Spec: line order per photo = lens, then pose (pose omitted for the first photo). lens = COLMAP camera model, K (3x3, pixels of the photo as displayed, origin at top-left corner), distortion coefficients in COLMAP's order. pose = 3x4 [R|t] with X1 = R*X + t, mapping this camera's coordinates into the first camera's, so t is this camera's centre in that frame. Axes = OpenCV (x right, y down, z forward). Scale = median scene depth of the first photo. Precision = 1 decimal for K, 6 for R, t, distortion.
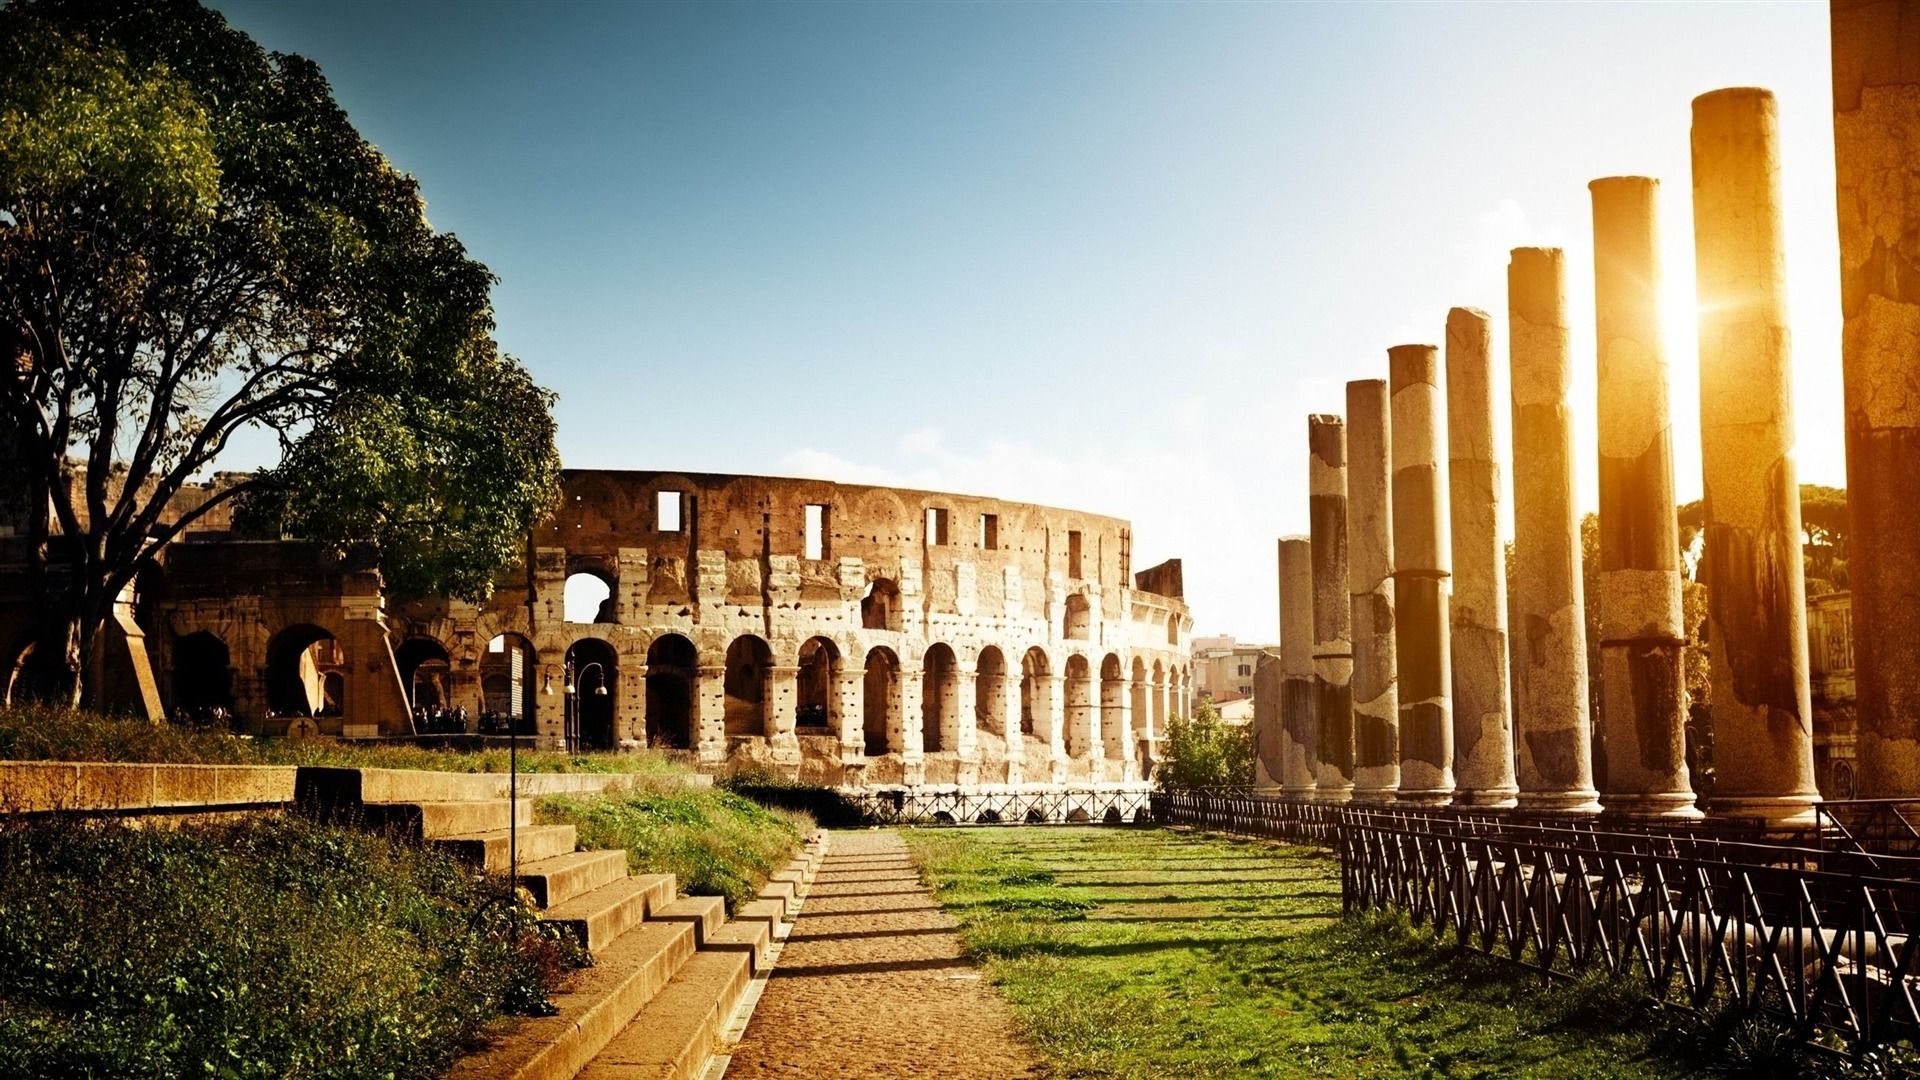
lens RADIAL K [[2737.8, 0, 960.0], [0, 2737.8, 540.0], [0, 0, 1]] dist [-0.012599, 0.029090]
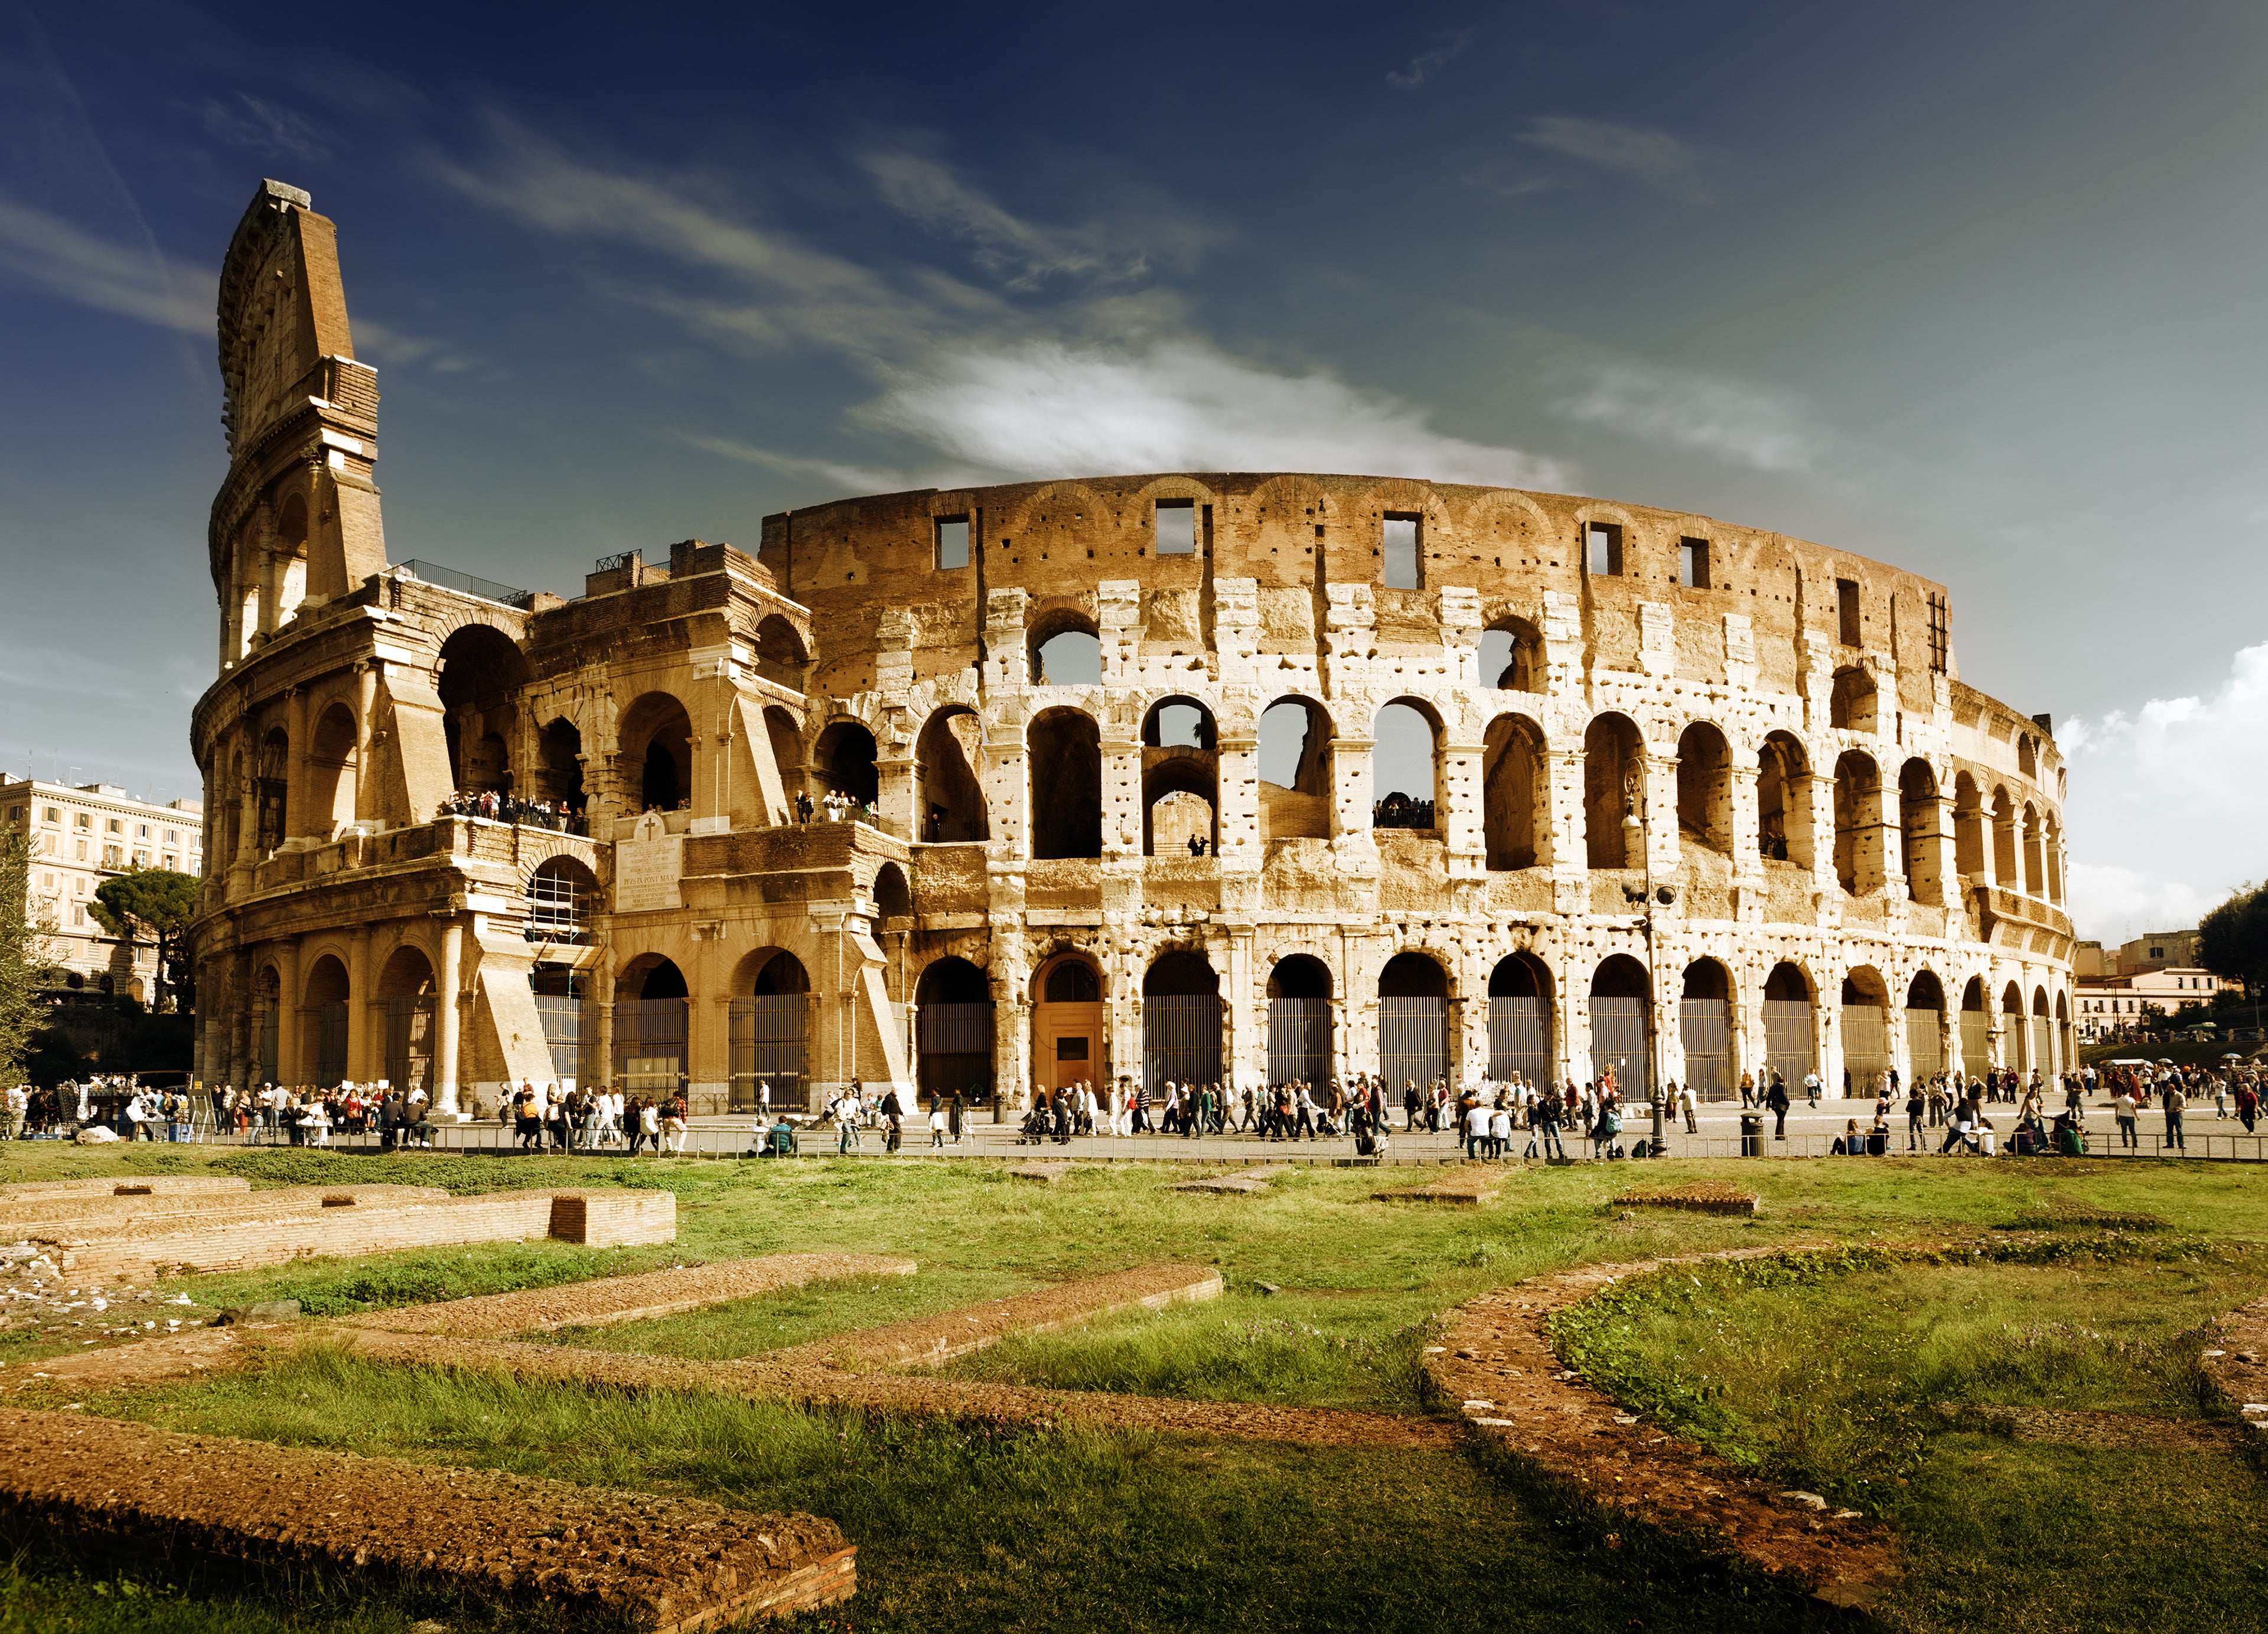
lens RADIAL K [[1601.8, 0, 1127.3], [0, 1601.8, 982.0], [0, 0, 1]] dist [-0.023311, 0.002787]
pose [[0.887132, -0.034393, -0.460233, 0.068650], [0.036850, 0.999314, -0.003647, 0.104729], [0.460043, -0.013724, 0.887791, 0.596372]]
